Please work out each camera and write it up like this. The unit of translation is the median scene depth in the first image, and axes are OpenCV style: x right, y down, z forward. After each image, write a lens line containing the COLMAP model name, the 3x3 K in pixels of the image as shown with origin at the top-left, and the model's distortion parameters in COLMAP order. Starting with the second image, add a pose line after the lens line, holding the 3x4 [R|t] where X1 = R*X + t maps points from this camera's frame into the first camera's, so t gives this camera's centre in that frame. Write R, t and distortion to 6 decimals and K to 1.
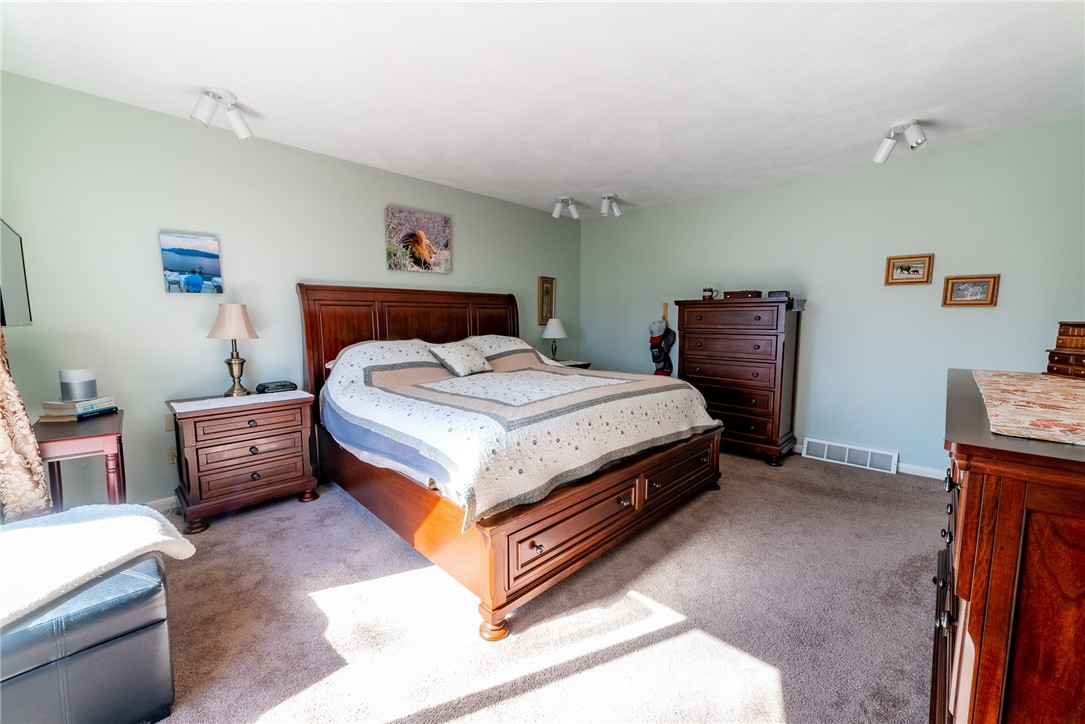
lens RADIAL K [[422.2, 0, 541.5], [0, 422.2, 362.9], [0, 0, 1]] dist [-0.010853, 0.002759]
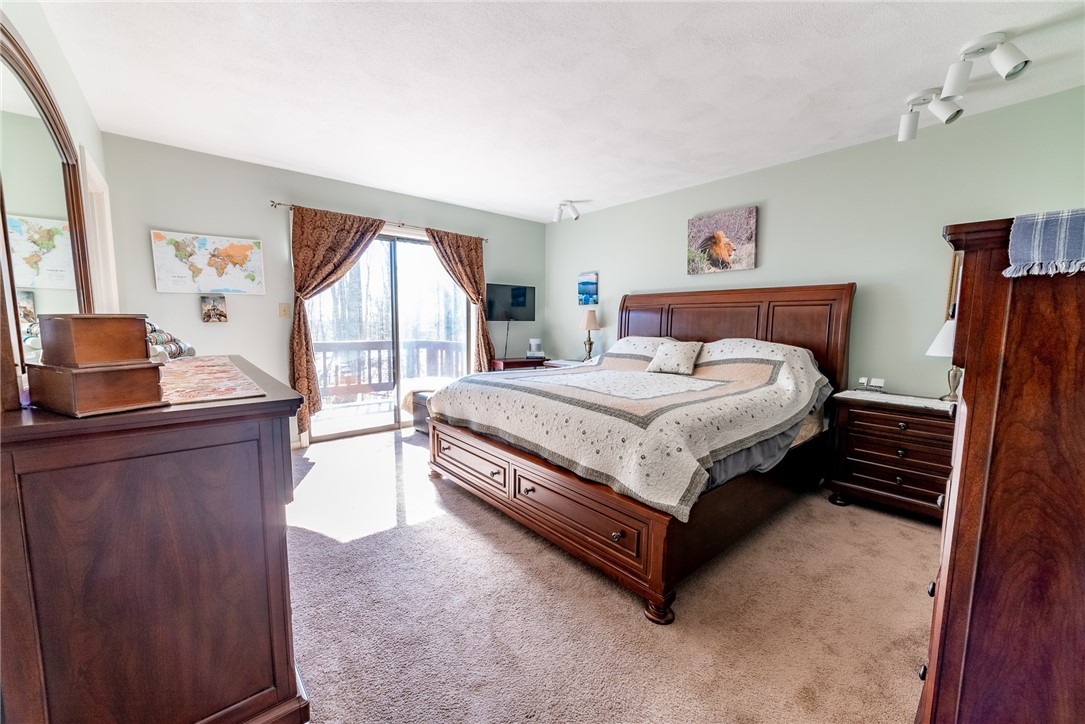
lens RADIAL K [[422.2, 0, 542.0], [0, 422.2, 362.1], [0, 0, 1]] dist [-0.010853, 0.002759]
pose [[-0.086073, 0.100836, -0.991173, 0.797256], [-0.108423, 0.988008, 0.109929, -0.072996], [0.990372, 0.116928, -0.074108, 0.715243]]
